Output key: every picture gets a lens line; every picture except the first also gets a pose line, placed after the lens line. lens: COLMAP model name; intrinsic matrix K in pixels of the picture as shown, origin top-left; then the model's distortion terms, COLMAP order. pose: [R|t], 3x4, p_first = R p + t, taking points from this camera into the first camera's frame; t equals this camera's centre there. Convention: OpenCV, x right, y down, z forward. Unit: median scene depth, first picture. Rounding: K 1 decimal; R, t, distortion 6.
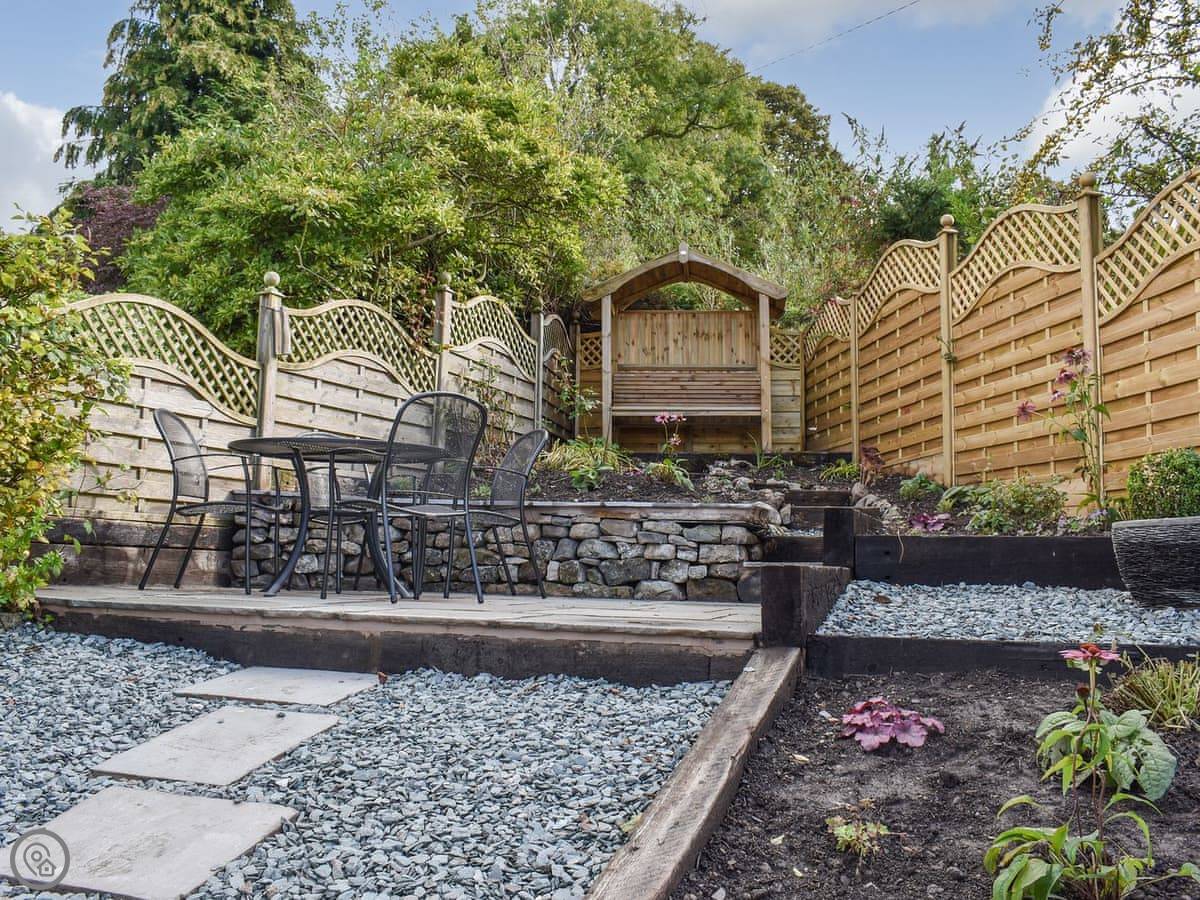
lens RADIAL K [[975.3, 0, 600.0], [0, 975.3, 450.0], [0, 0, 1]] dist [-0.132329, 0.000861]
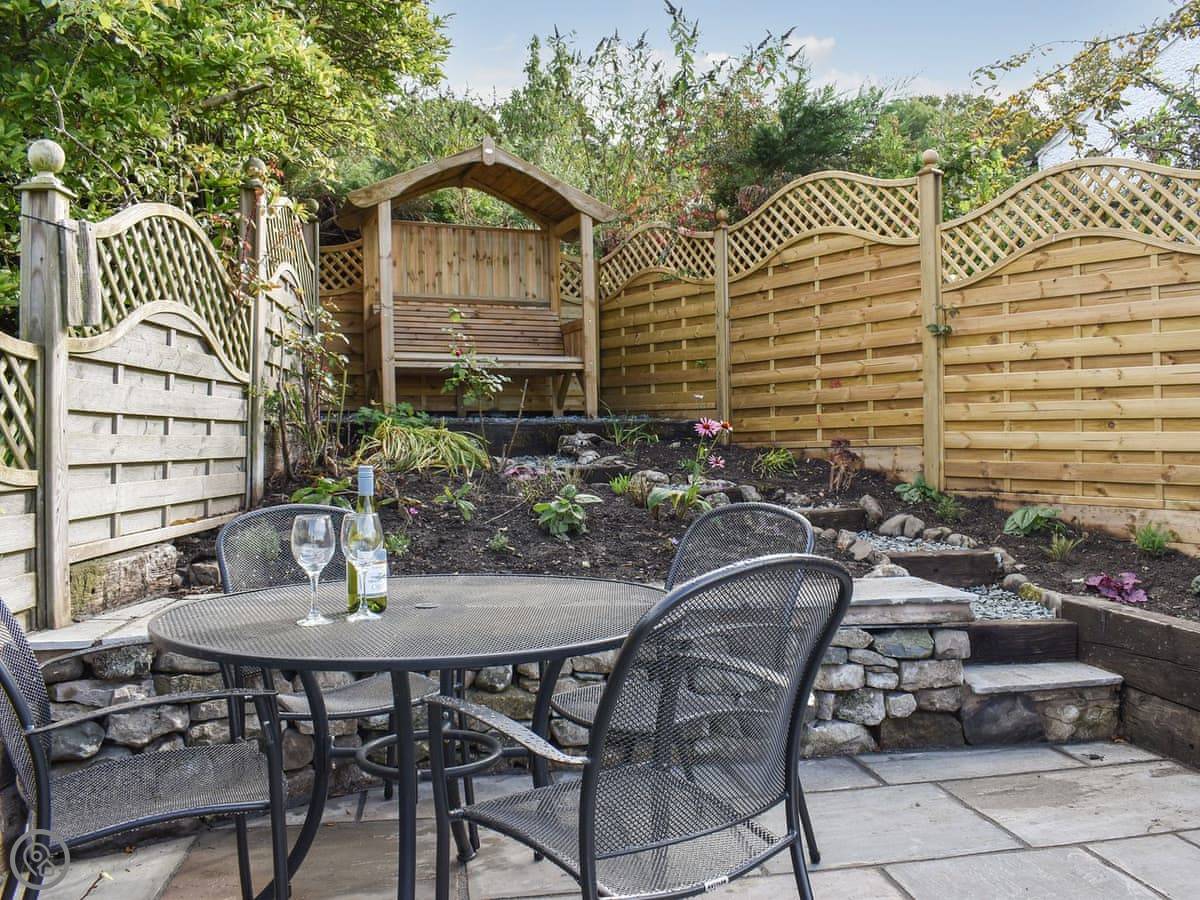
lens RADIAL K [[975.3, 0, 600.0], [0, 975.3, 450.0], [0, 0, 1]] dist [-0.132329, 0.000861]
pose [[0.894268, -0.029831, 0.446537, -0.288725], [-0.018635, 0.994429, 0.103753, -0.084597], [-0.447144, -0.101104, 0.888730, 0.450001]]
